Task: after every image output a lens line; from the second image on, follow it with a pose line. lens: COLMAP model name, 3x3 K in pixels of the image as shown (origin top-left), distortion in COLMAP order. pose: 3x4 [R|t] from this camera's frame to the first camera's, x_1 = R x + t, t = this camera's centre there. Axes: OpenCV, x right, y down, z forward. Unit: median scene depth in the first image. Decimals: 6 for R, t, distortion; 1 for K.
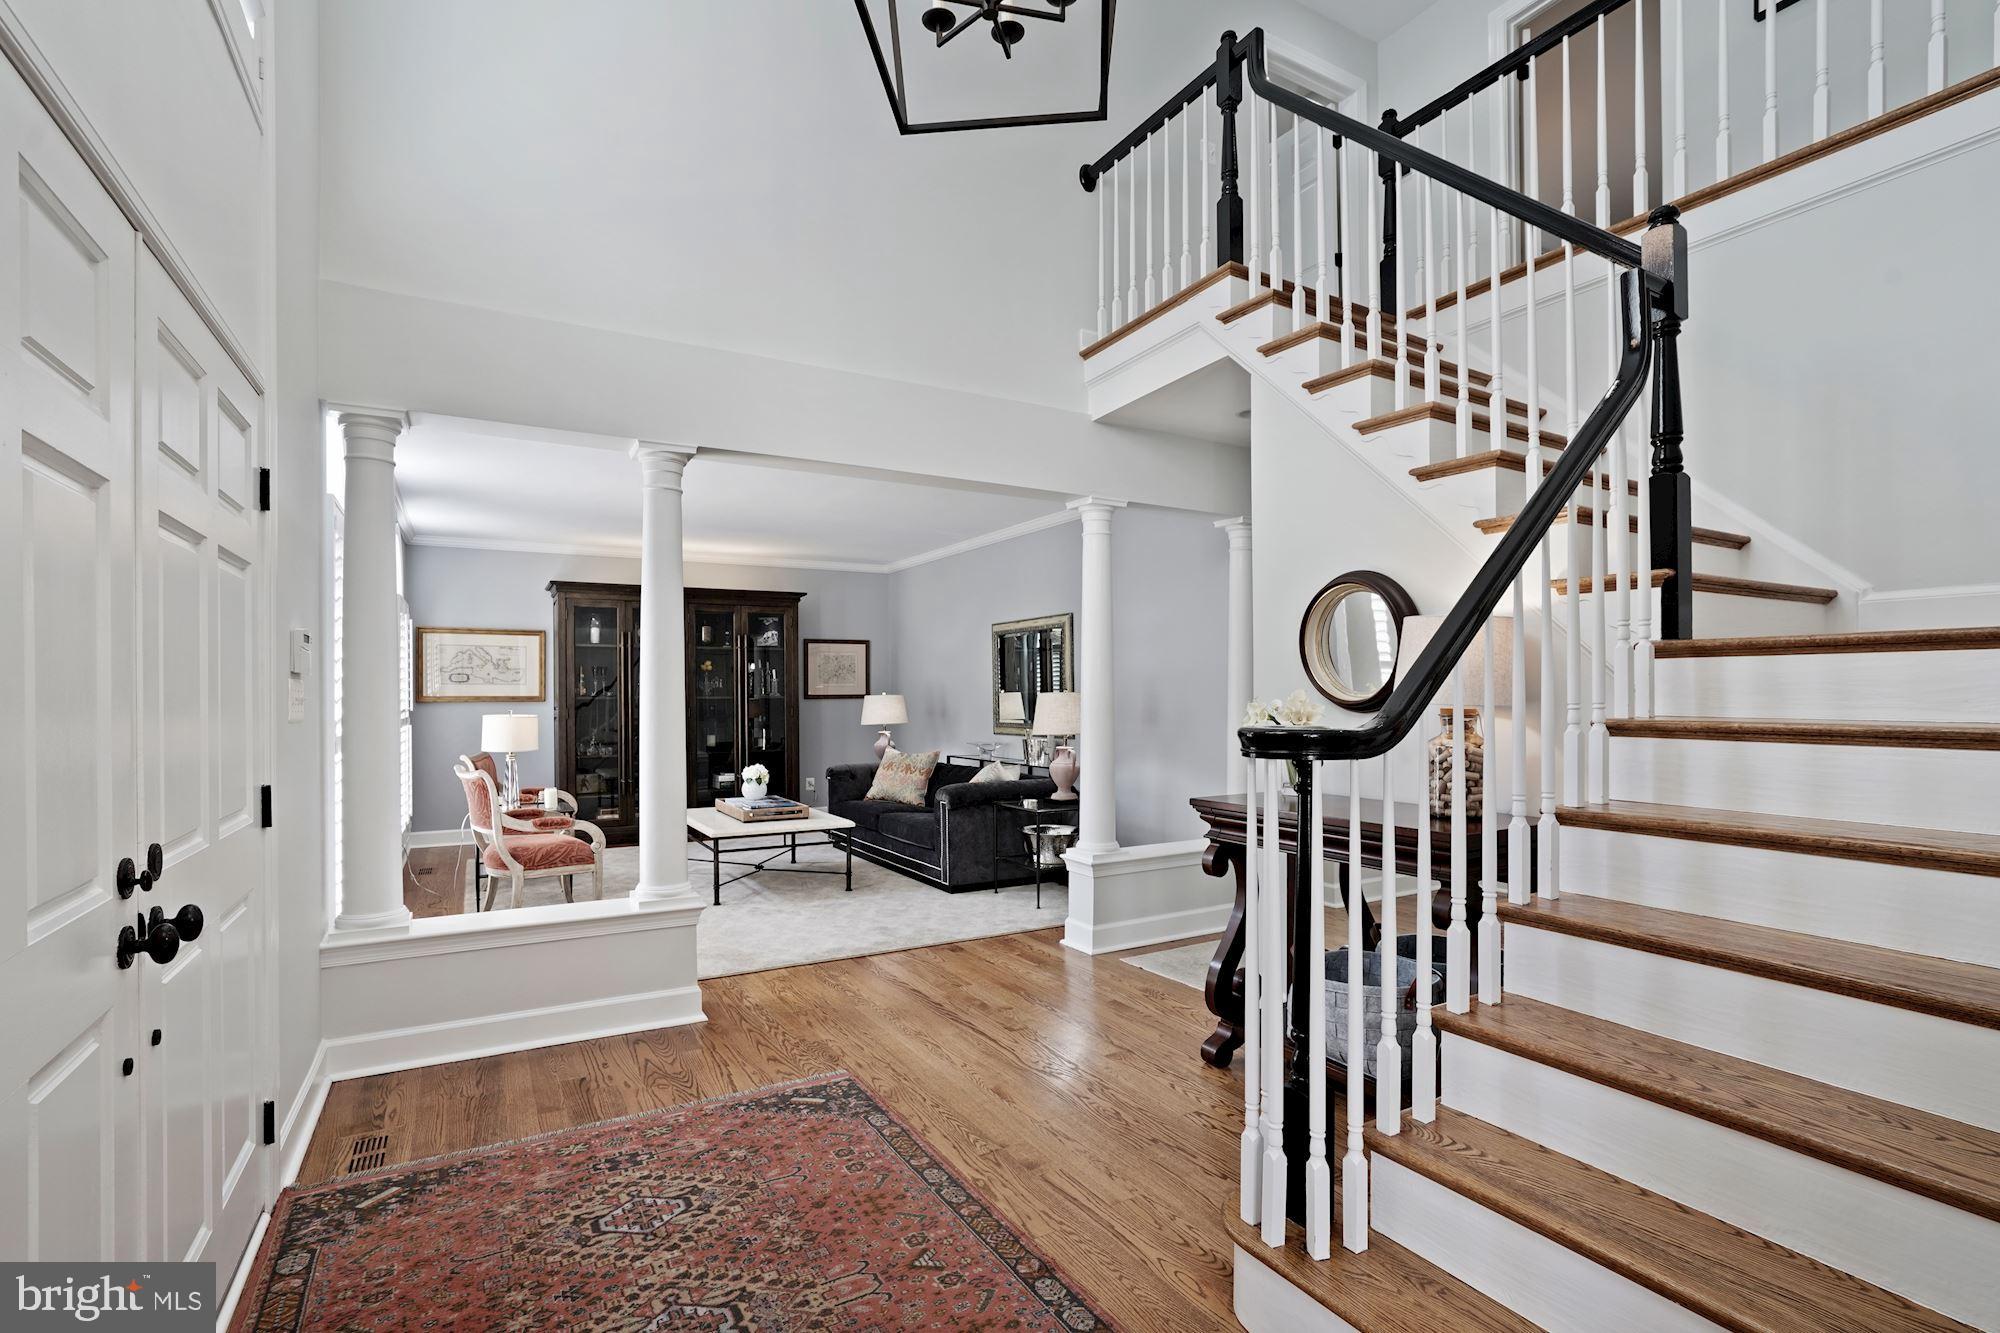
lens RADIAL K [[935.5, 0, 988.9], [0, 935.5, 699.0], [0, 0, 1]] dist [-0.040519, 0.027032]
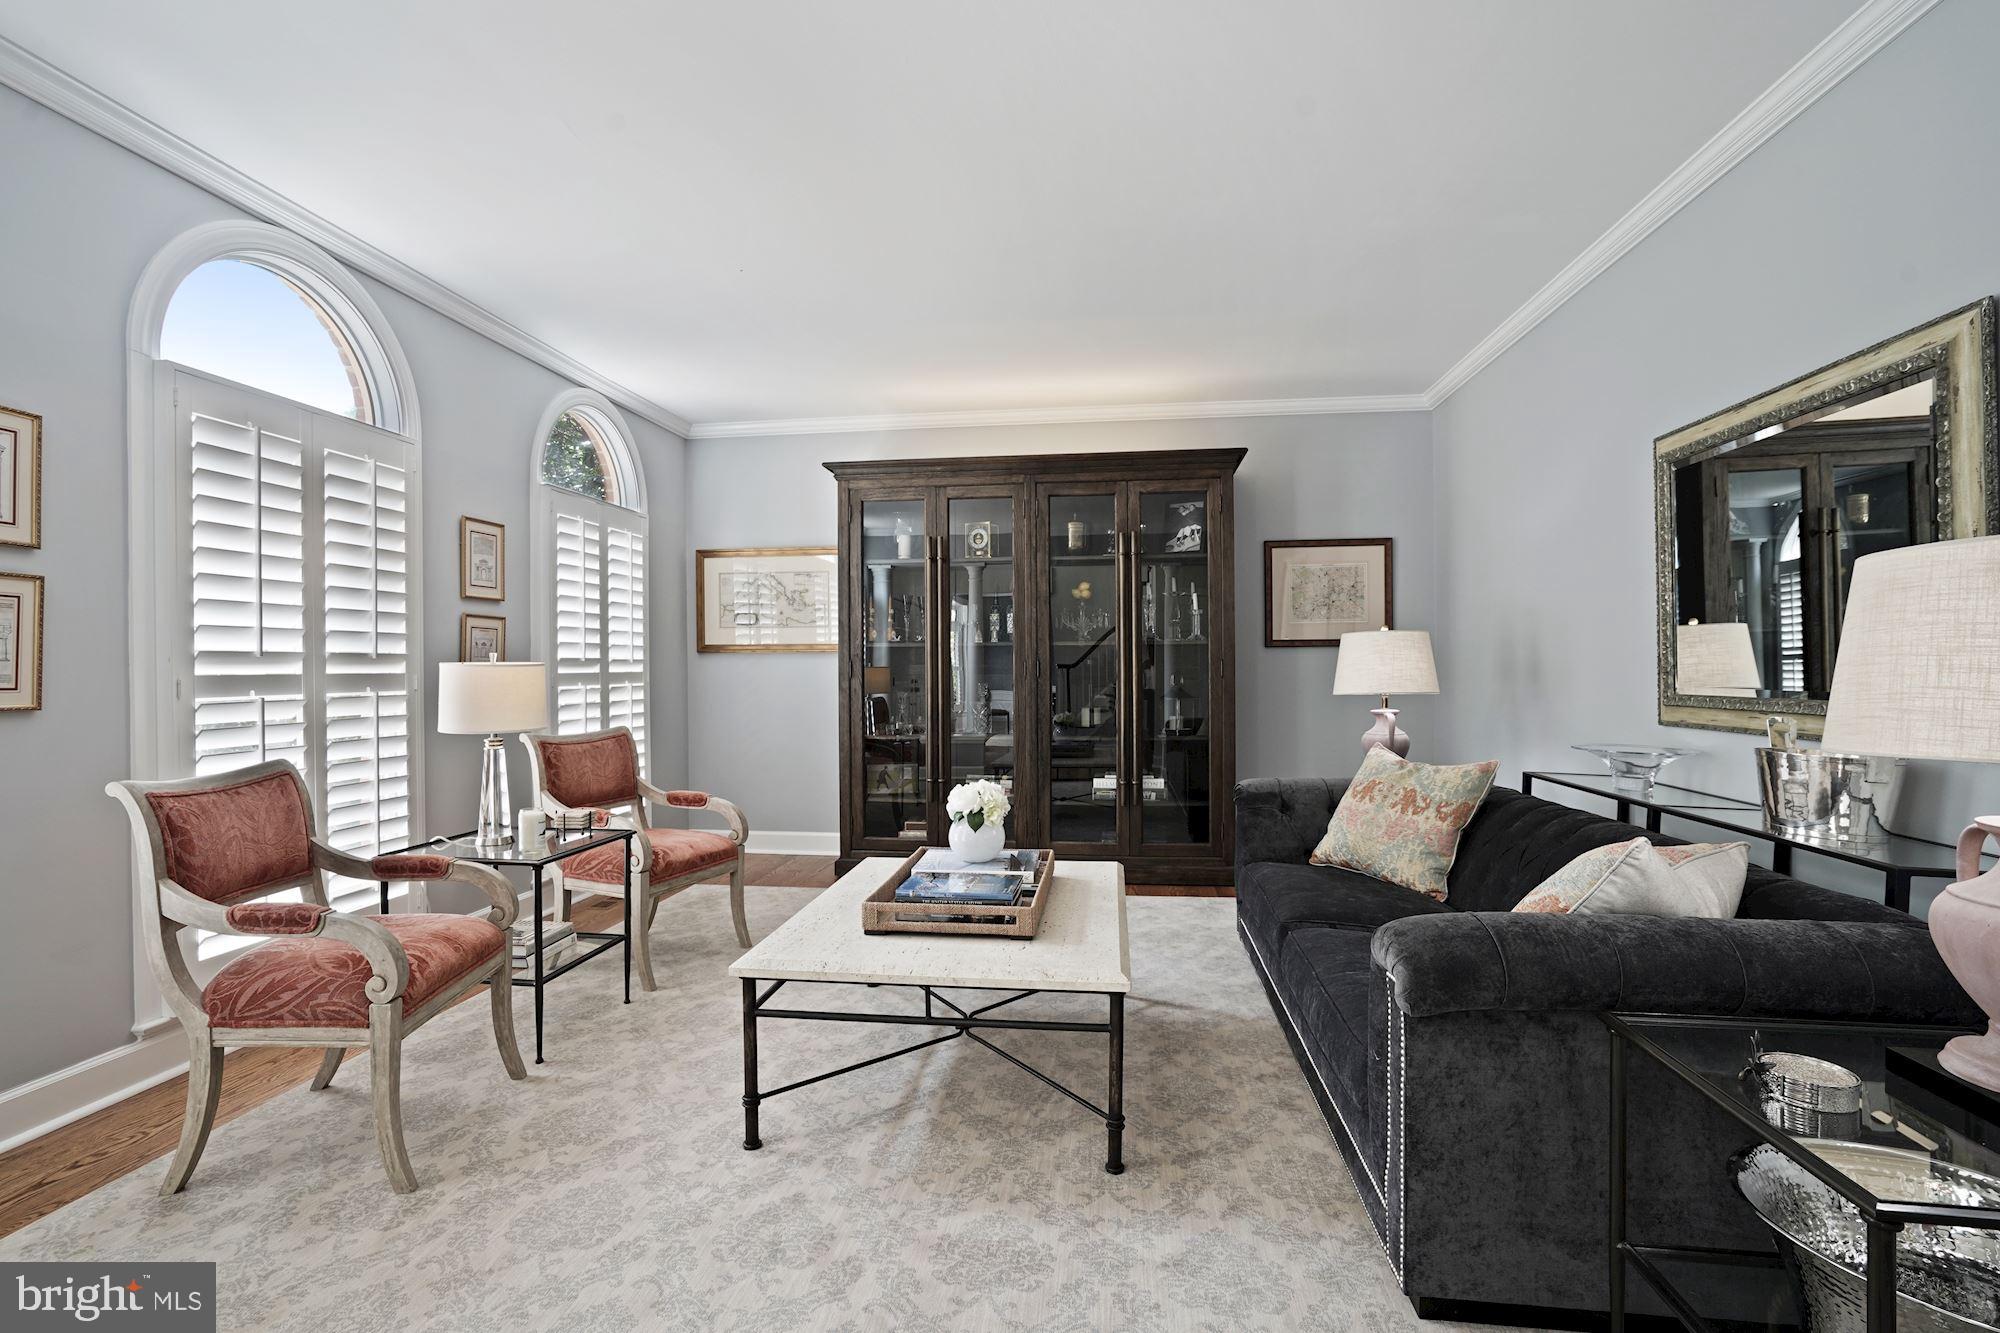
lens RADIAL K [[952.0, 0, 1000.0], [0, 952.0, 666.5], [0, 0, 1]] dist [-0.040990, 0.017681]
pose [[0.801966, -0.000310, -0.597370, 0.022115], [-0.001135, 0.999997, -0.002043, 0.018605], [0.597369, 0.002316, 0.801963, 0.656755]]
